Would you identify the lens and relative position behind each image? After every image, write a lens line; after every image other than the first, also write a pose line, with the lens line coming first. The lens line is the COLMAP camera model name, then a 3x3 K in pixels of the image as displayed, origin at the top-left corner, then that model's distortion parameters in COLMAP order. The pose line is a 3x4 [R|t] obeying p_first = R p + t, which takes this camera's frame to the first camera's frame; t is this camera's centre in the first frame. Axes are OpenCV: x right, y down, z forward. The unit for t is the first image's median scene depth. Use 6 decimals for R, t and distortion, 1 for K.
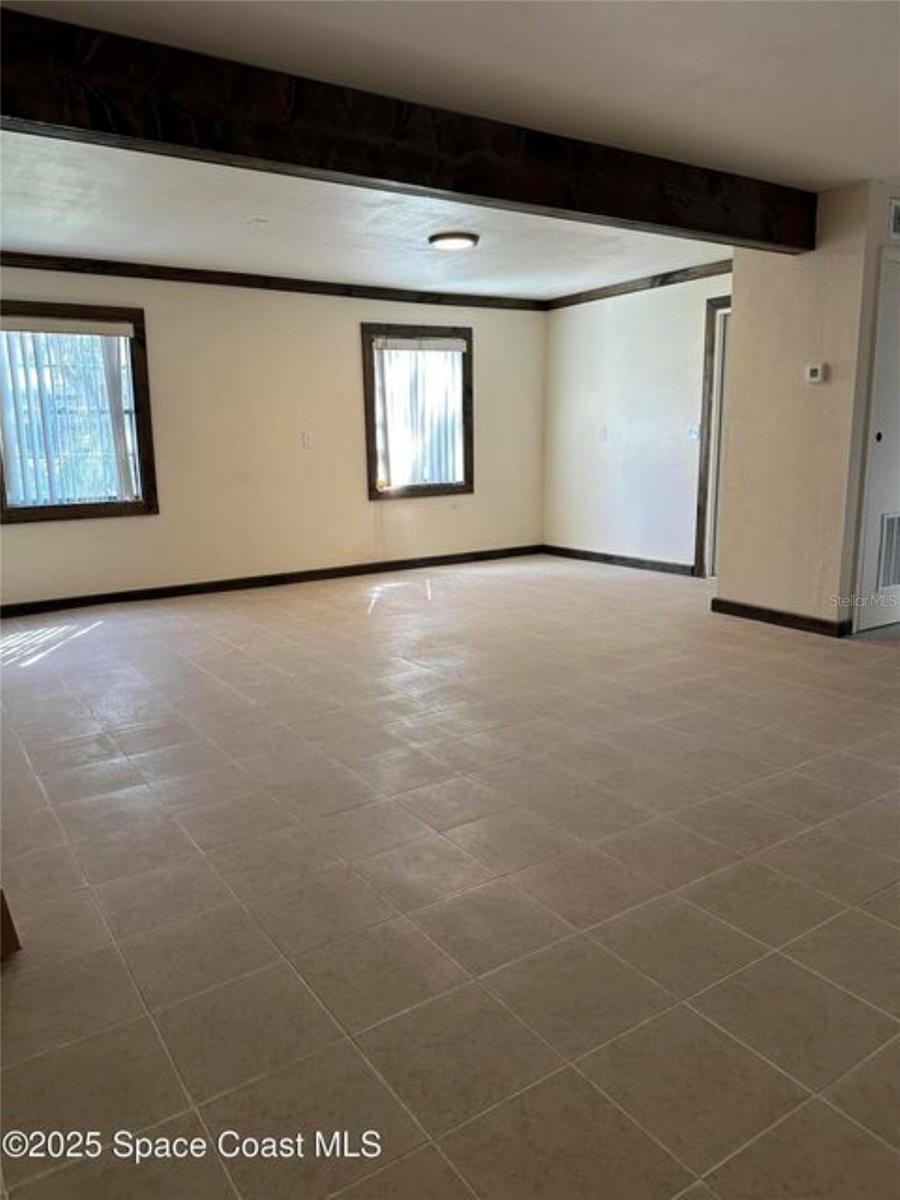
lens RADIAL K [[856.1, 0, 447.6], [0, 856.1, 579.6], [0, 0, 1]] dist [0.084037, -0.105389]
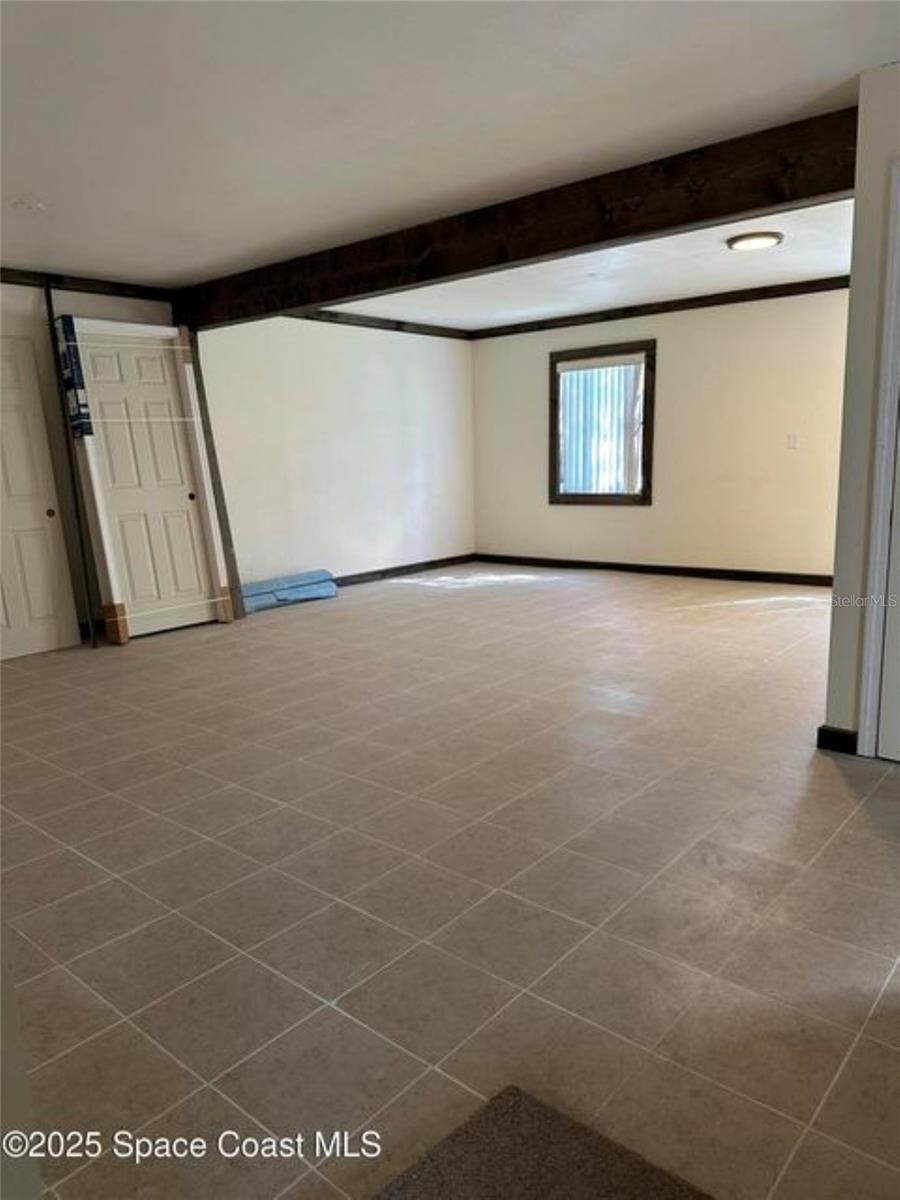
lens RADIAL K [[844.4, 0, 446.0], [0, 844.4, 604.2], [0, 0, 1]] dist [0.072721, -0.063014]
pose [[0.270573, 0.185078, -0.944742, 1.300319], [-0.125365, 0.979764, 0.156034, -0.152718], [0.954502, 0.076219, 0.288300, 0.643634]]
